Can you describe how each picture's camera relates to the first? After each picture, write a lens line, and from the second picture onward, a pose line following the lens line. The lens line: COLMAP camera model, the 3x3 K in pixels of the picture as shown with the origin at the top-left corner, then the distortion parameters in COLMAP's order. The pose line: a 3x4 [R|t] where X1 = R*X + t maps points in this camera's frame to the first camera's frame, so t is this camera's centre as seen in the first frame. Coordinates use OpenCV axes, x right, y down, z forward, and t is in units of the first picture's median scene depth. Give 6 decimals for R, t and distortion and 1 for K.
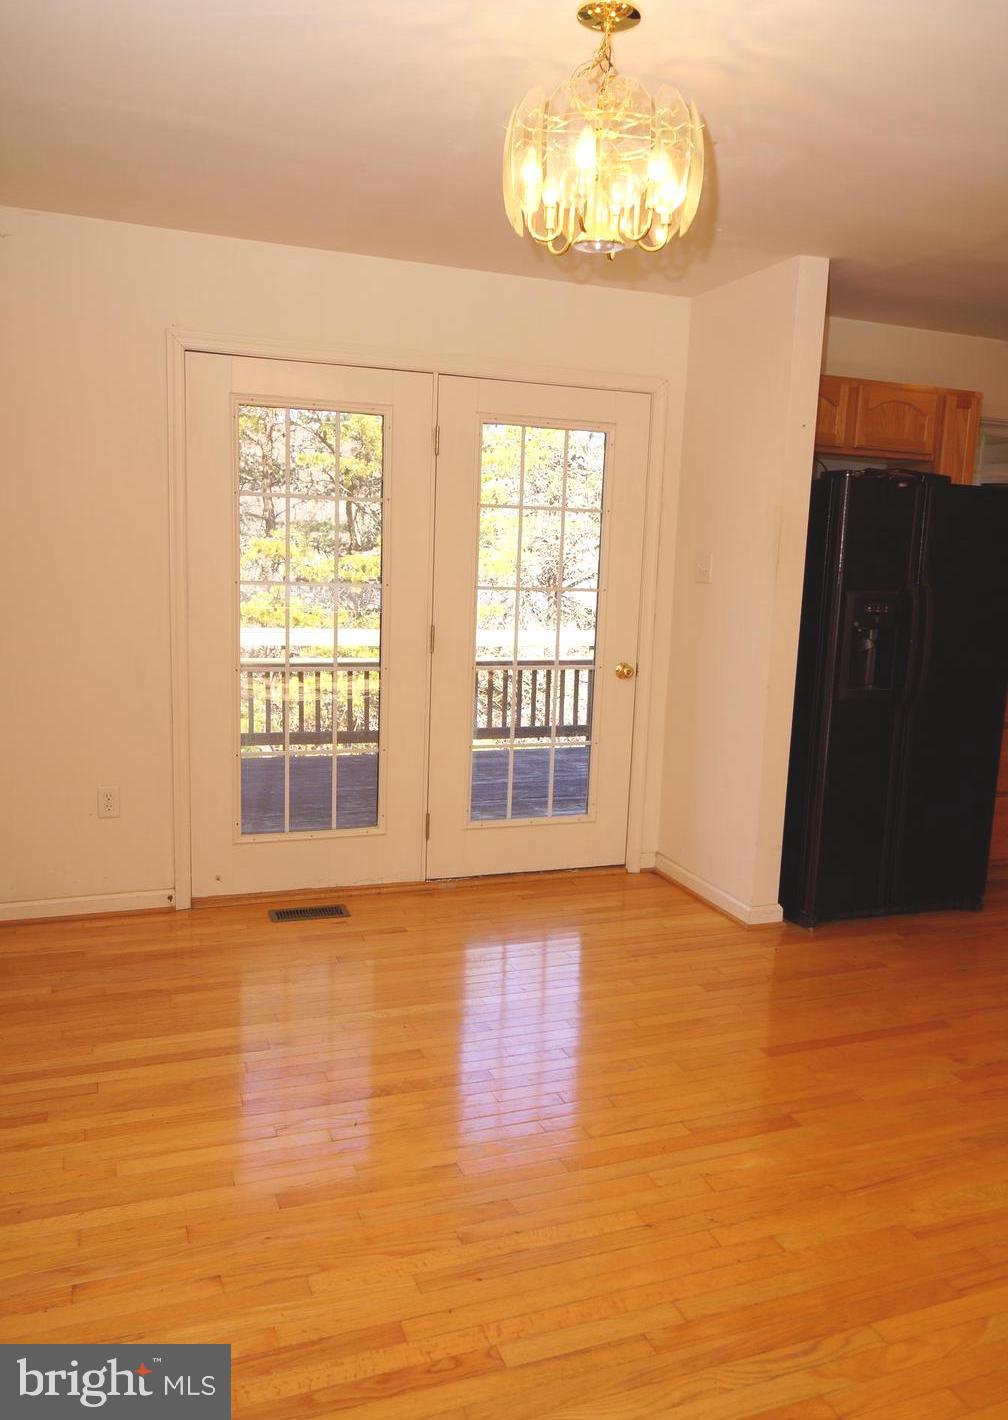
lens RADIAL K [[1077.7, 0, 503.1], [0, 1077.7, 717.3], [0, 0, 1]] dist [-0.018666, -0.002011]
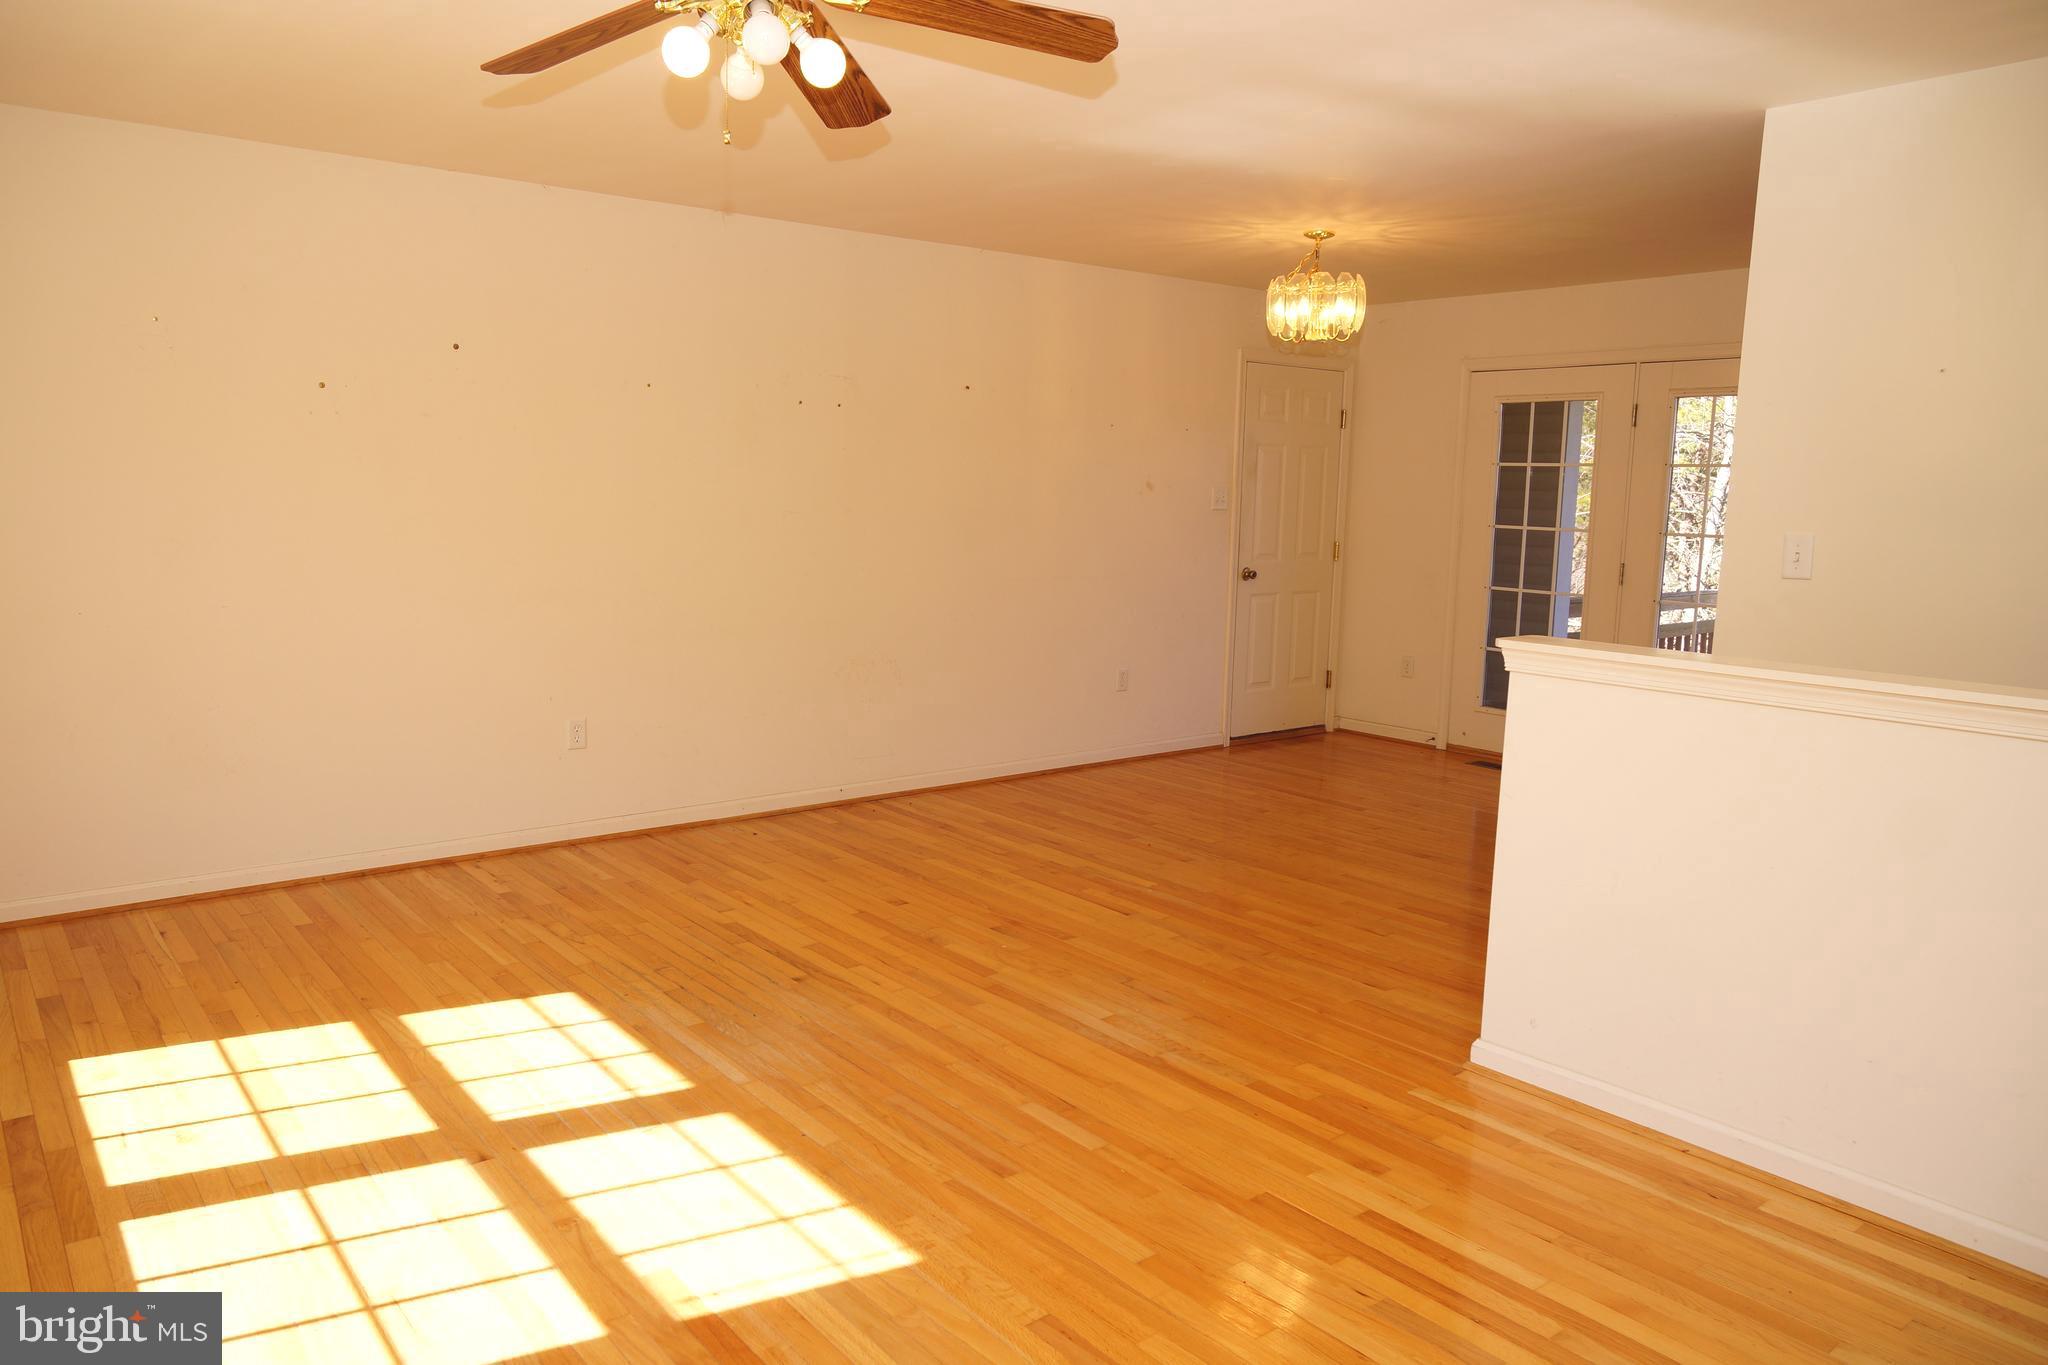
lens RADIAL K [[1404.3, 0, 1008.7], [0, 1404.3, 687.0], [0, 0, 1]] dist [-0.010817, 0.012079]
pose [[0.303800, 0.114470, -0.945834, 1.239219], [-0.161054, 0.984639, 0.067436, 0.058514], [0.939025, 0.131844, 0.317569, -0.151632]]
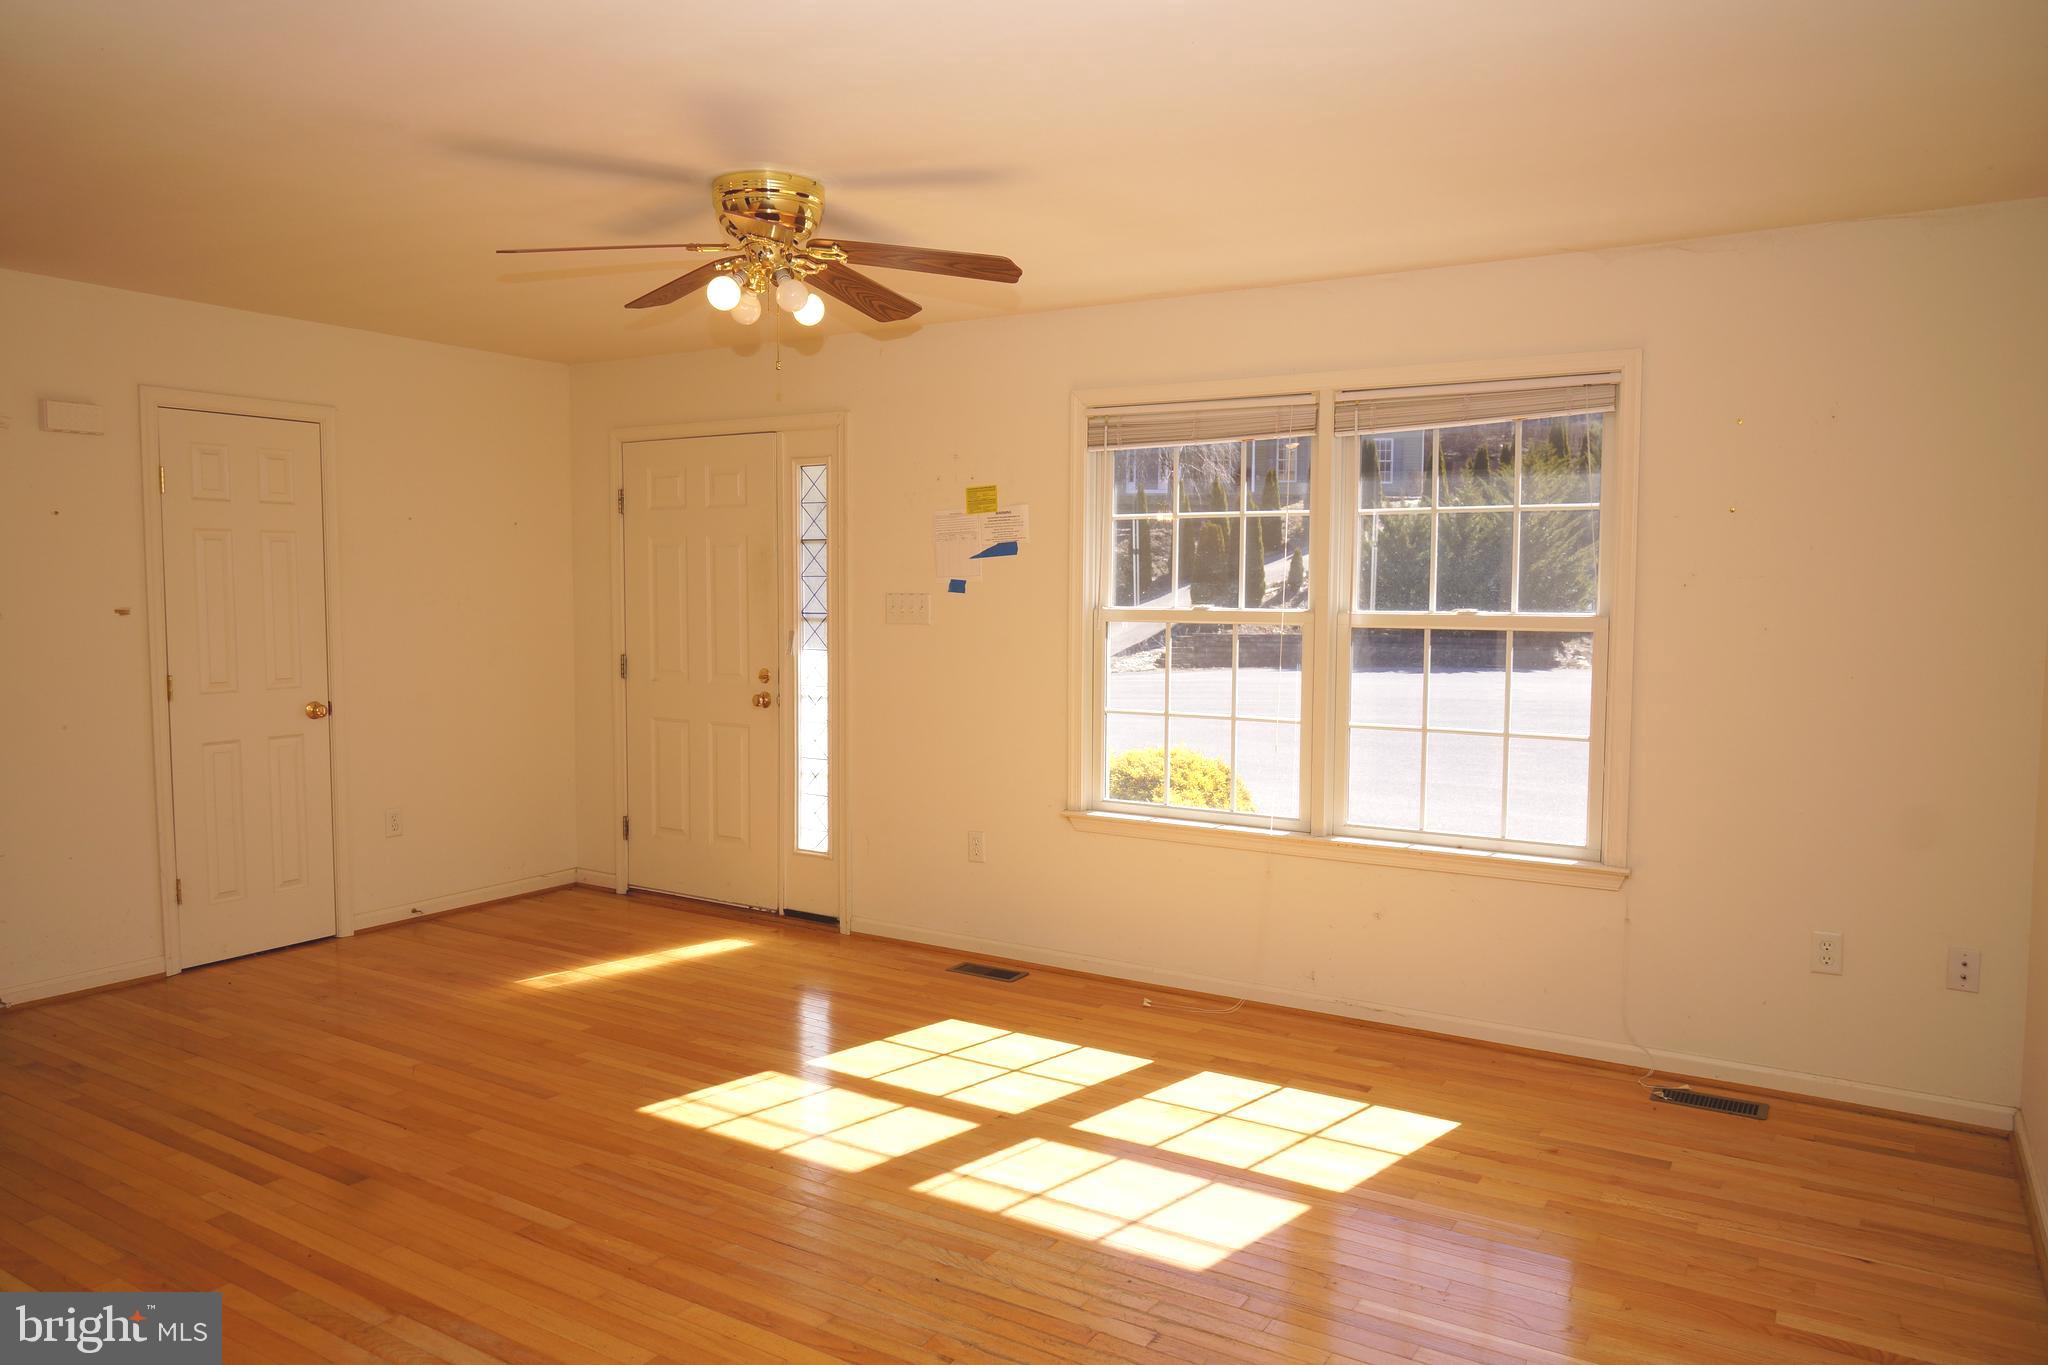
lens RADIAL K [[1404.3, 0, 1010.9], [0, 1404.3, 687.9], [0, 0, 1]] dist [-0.010817, 0.012079]
pose [[-0.600891, -0.091387, 0.794089, -0.145136], [0.101242, 0.976741, 0.189017, -0.062200], [-0.792893, 0.193974, -0.577663, 0.312253]]
